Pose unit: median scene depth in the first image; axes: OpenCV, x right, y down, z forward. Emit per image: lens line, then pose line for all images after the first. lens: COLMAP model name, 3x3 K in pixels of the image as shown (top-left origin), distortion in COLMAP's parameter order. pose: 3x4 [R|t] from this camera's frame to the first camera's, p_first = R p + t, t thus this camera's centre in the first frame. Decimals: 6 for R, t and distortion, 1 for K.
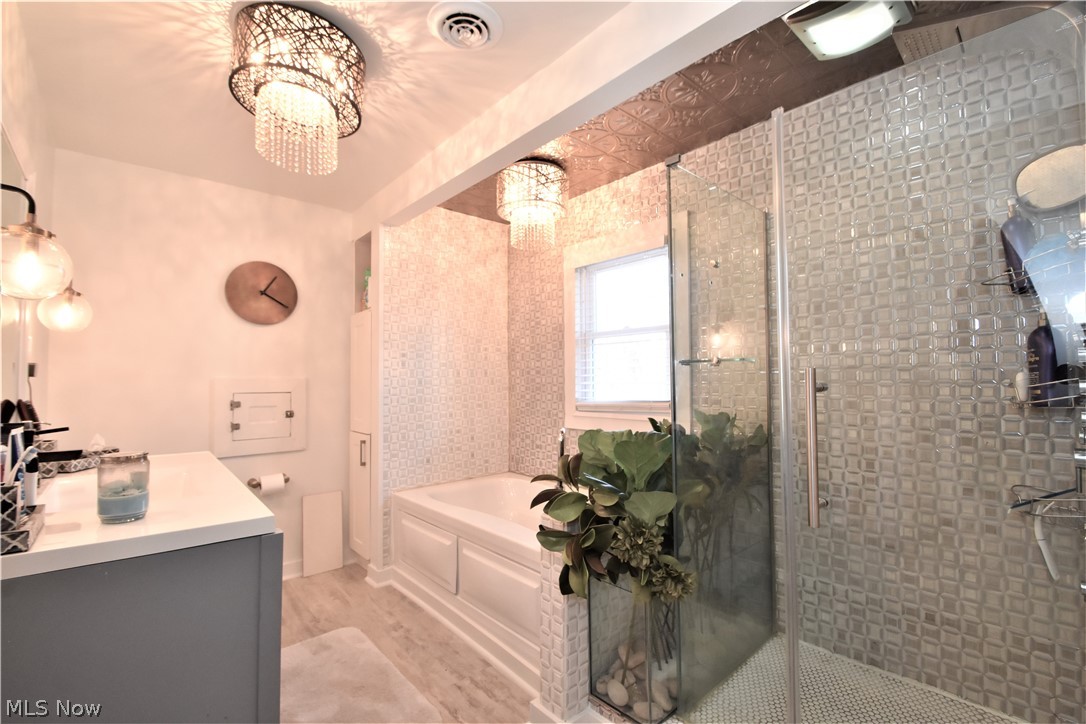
lens RADIAL K [[482.0, 0, 541.8], [0, 482.0, 362.0], [0, 0, 1]] dist [0.007018, -0.009407]
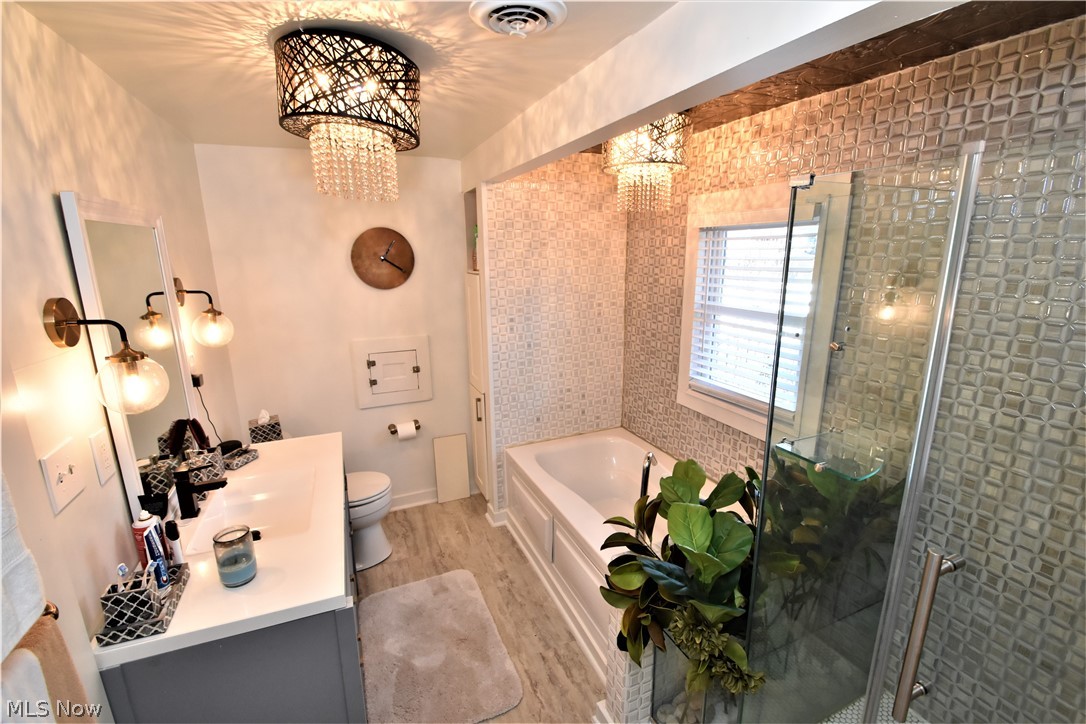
lens RADIAL K [[482.0, 0, 541.4], [0, 482.0, 363.2], [0, 0, 1]] dist [0.007018, -0.009407]
pose [[0.950371, 0.069687, -0.303213, 0.091025], [0.016145, 0.962232, 0.271752, -0.229839], [0.310698, -0.263160, 0.913353, 0.105314]]
